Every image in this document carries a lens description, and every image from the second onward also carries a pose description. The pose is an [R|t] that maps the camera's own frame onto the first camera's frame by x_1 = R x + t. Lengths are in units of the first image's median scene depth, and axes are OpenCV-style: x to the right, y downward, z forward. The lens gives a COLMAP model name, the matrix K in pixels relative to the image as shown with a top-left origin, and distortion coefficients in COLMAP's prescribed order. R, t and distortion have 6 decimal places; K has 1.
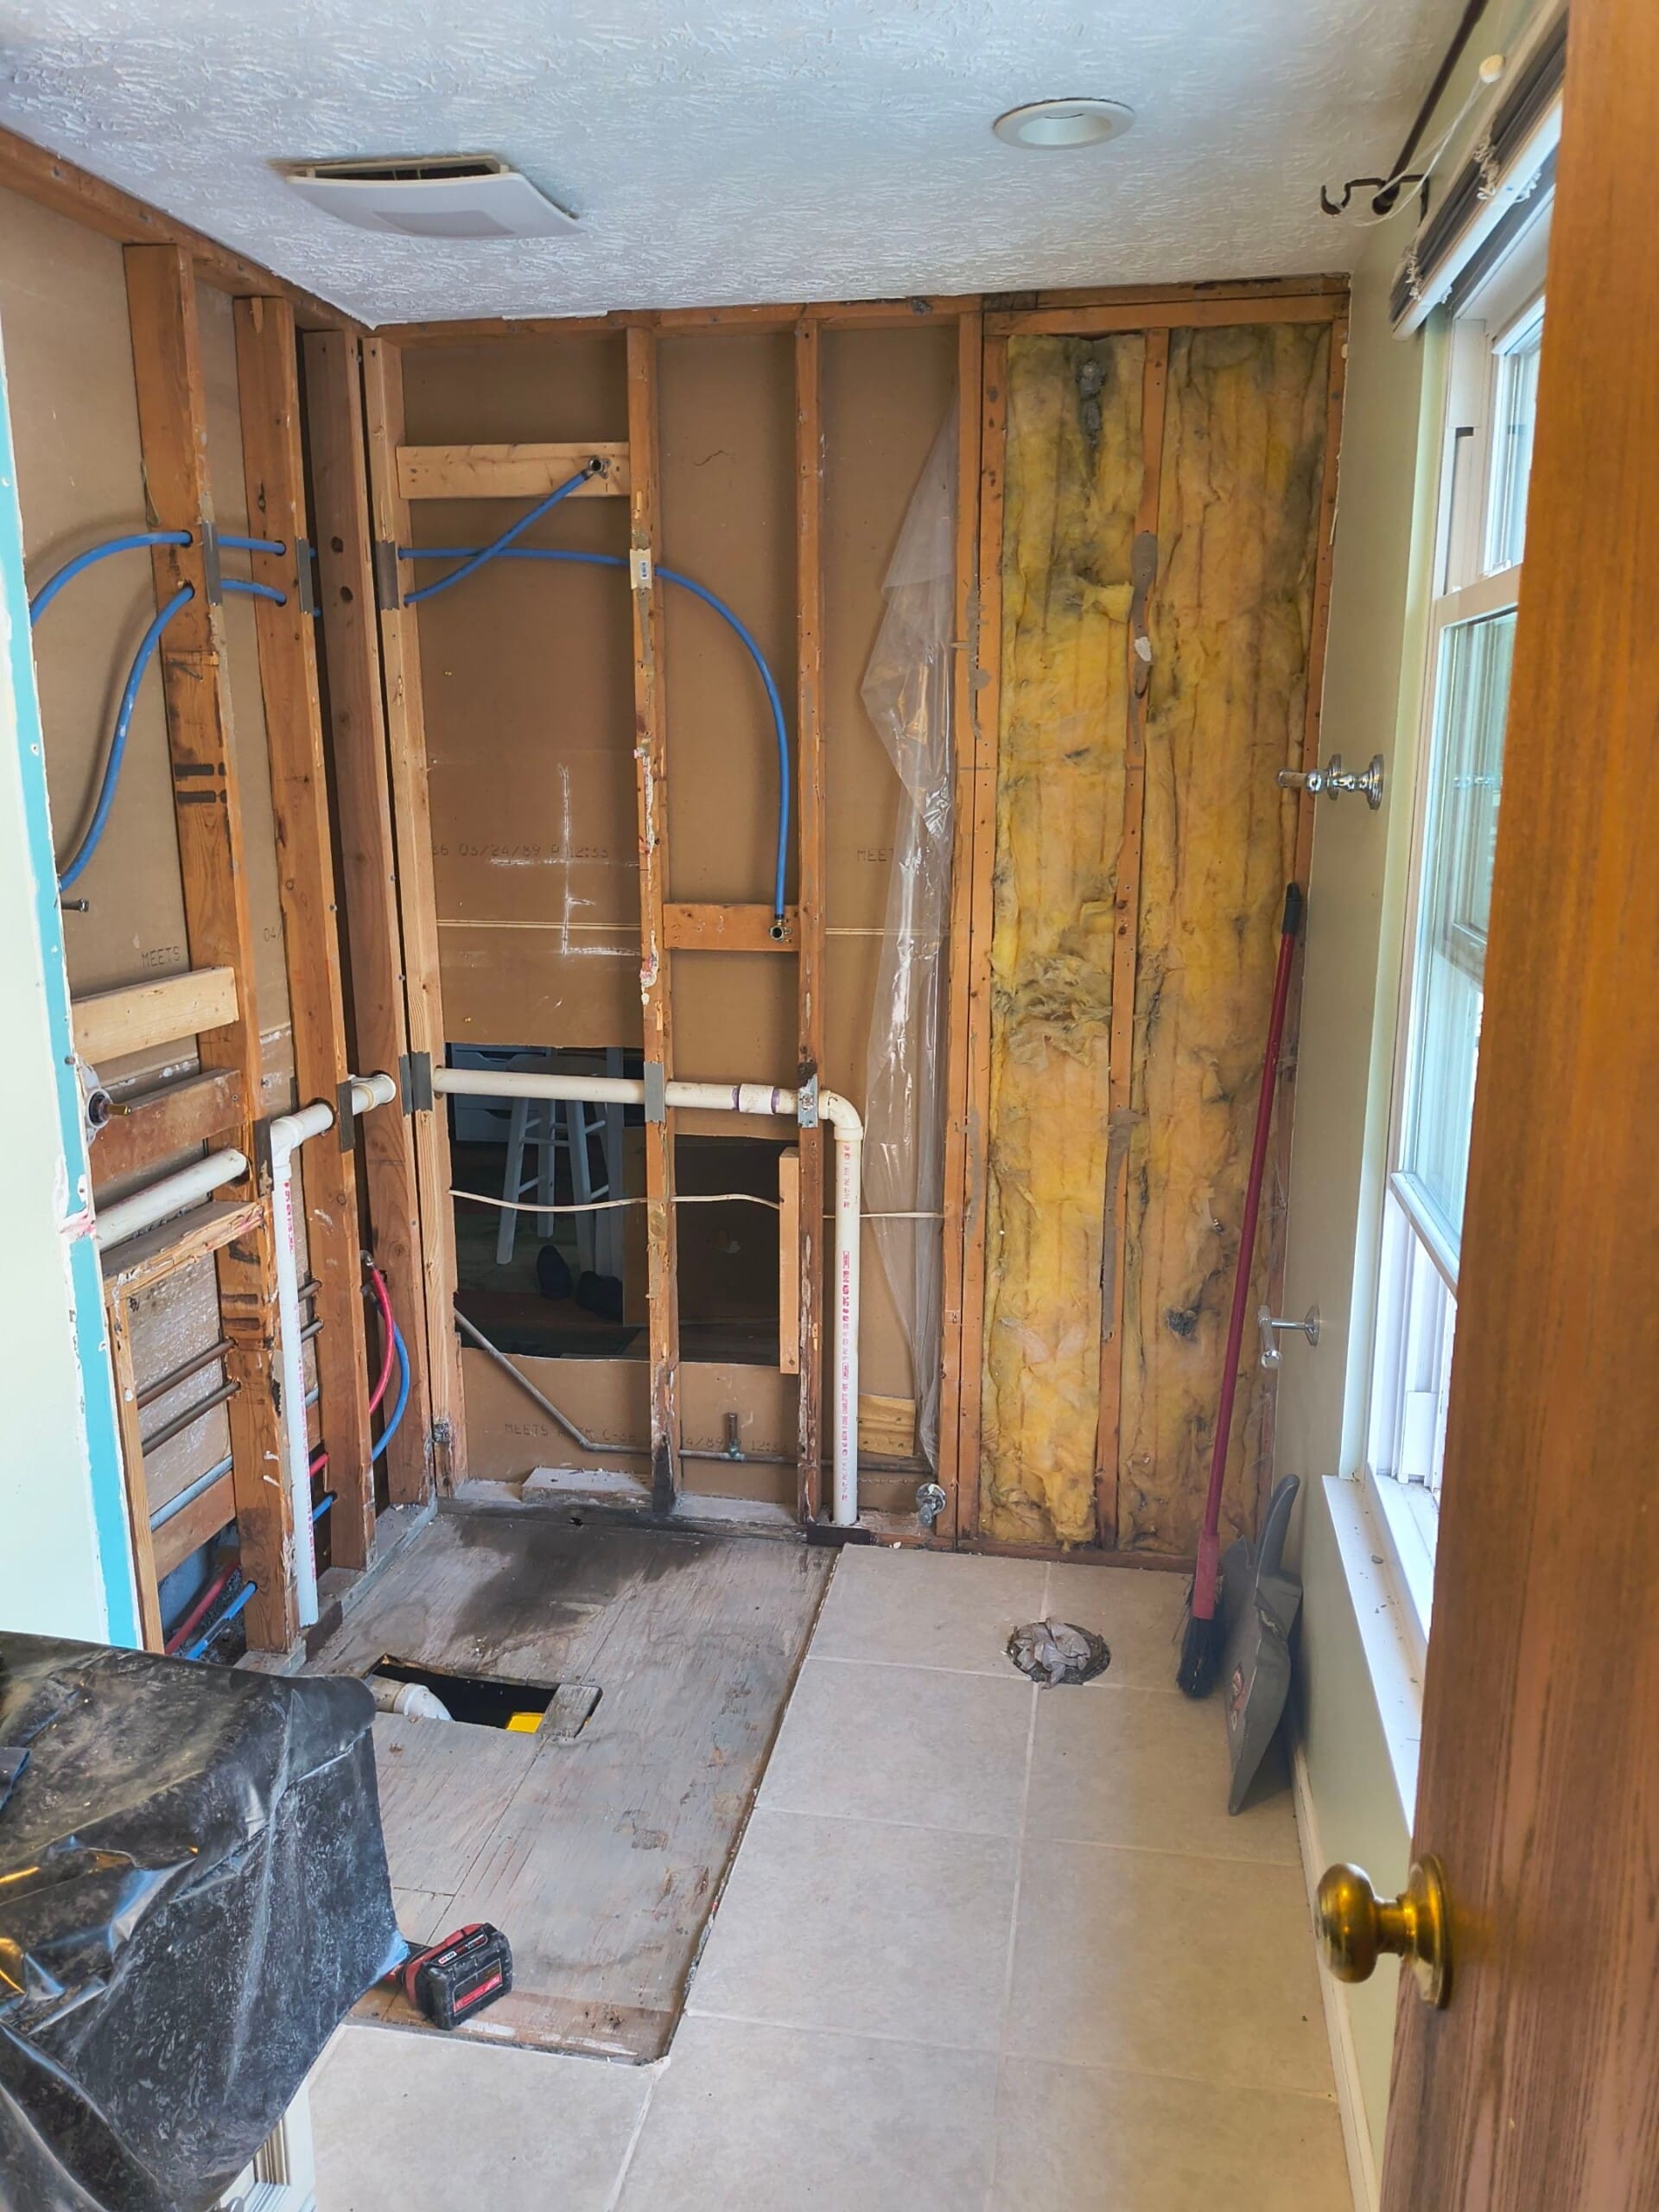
lens RADIAL K [[1581.6, 0, 836.5], [0, 1581.6, 1099.5], [0, 0, 1]] dist [0.027669, -0.005340]
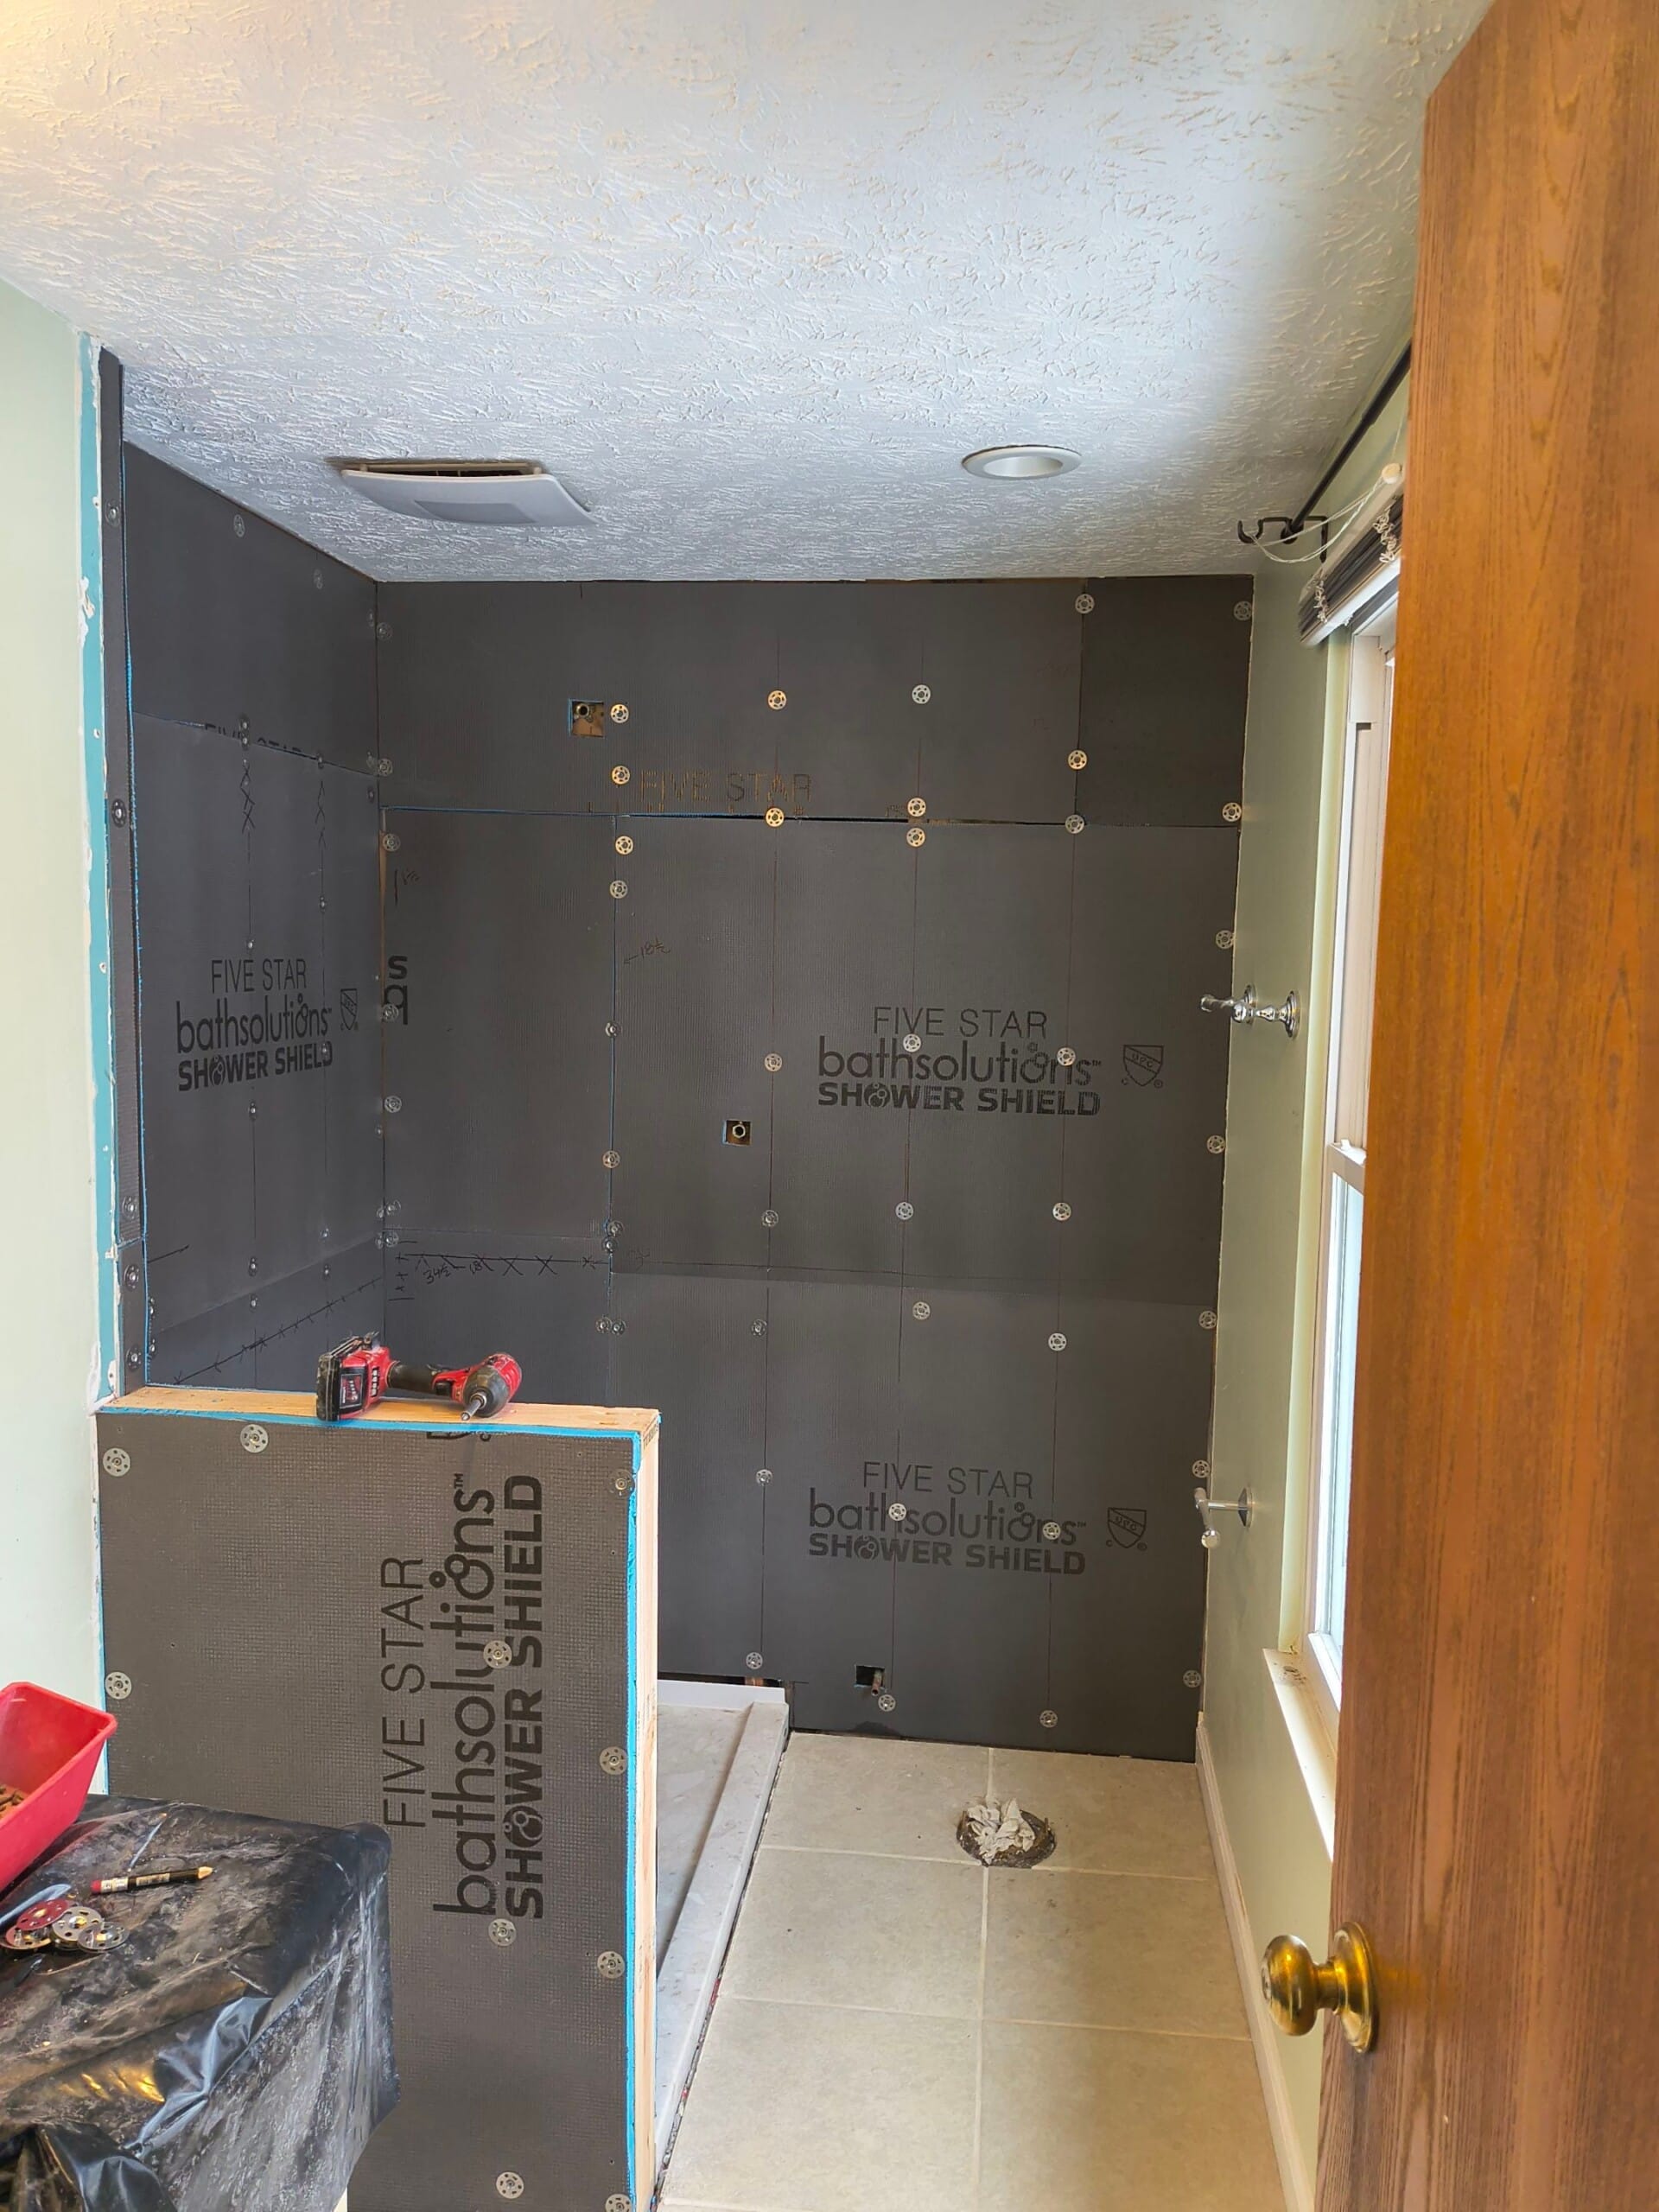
lens RADIAL K [[1563.2, 0, 829.5], [0, 1563.2, 1106.0], [0, 0, 1]] dist [0.079042, -0.095990]
pose [[0.997897, 0.015276, 0.062991, -0.063403], [-0.007909, 0.993267, -0.115577, -0.002704], [-0.064333, 0.114836, 0.991299, -0.089580]]
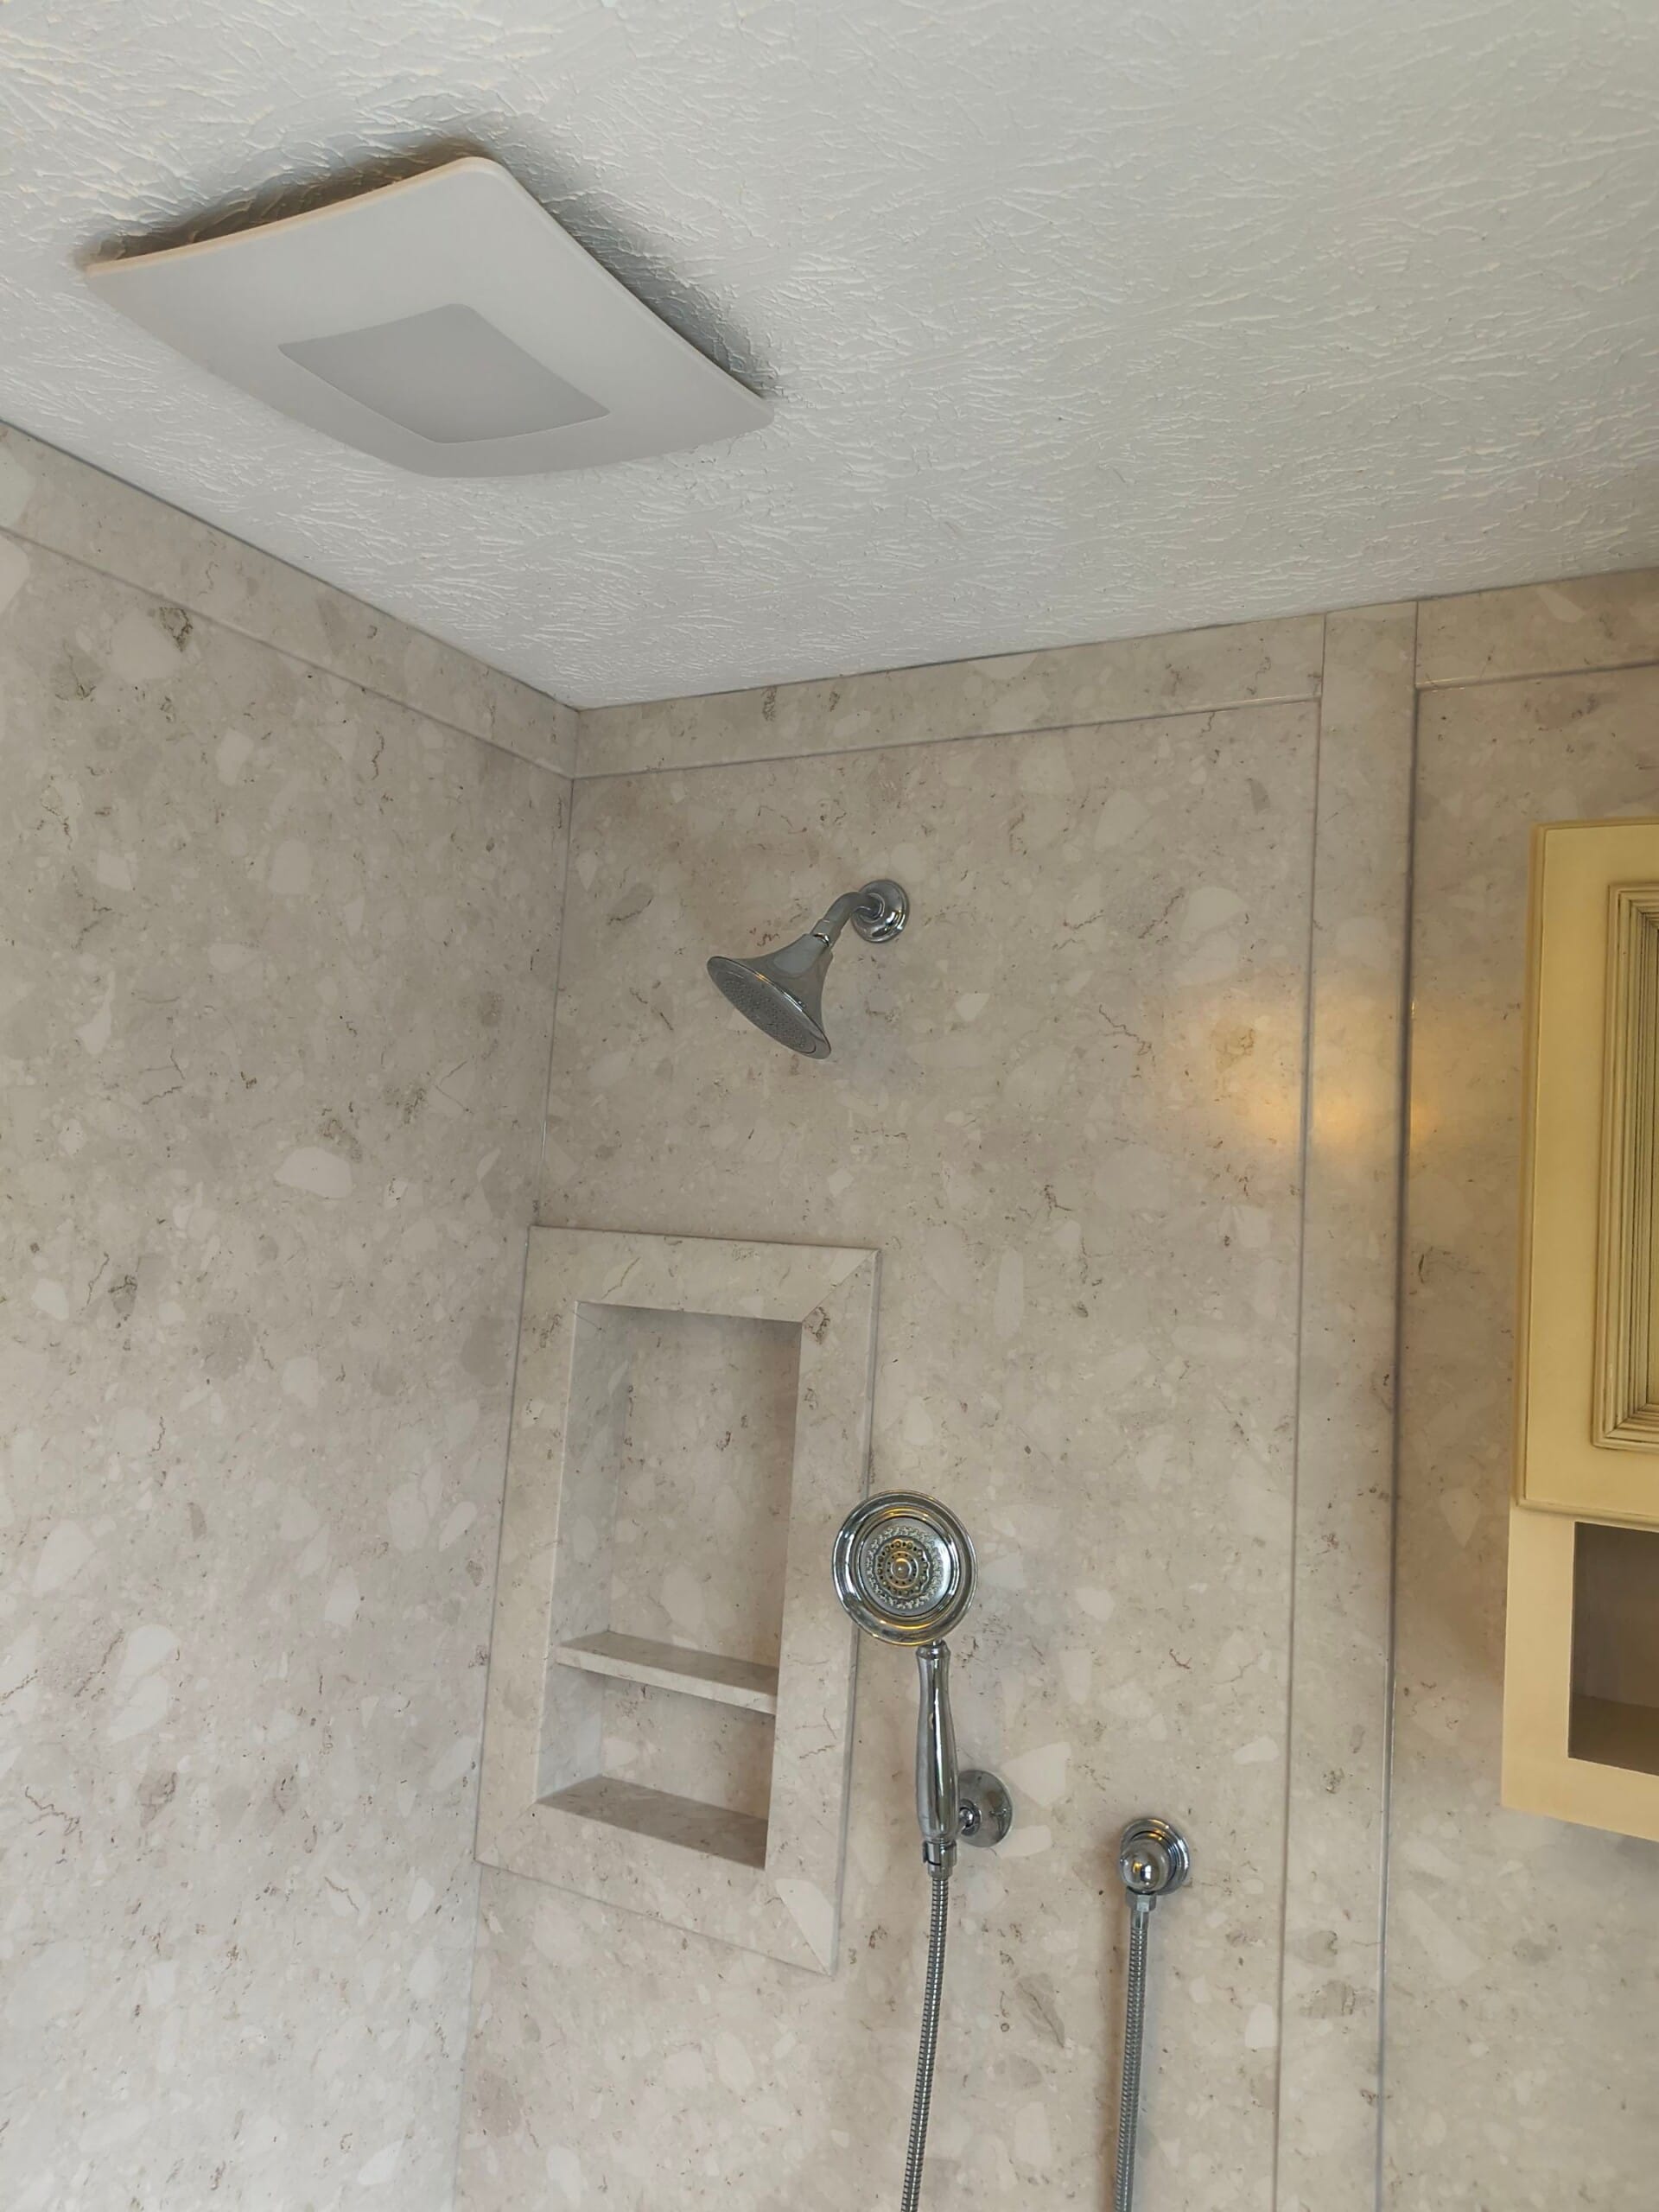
lens RADIAL K [[1622.3, 0, 829.4], [0, 1622.3, 1091.4], [0, 0, 1]] dist [0.084267, -0.119969]
pose [[0.943768, 0.035744, -0.328670, 0.029956], [-0.137736, 0.946264, -0.292598, -0.240734], [0.300550, 0.321415, 0.897977, 0.708685]]
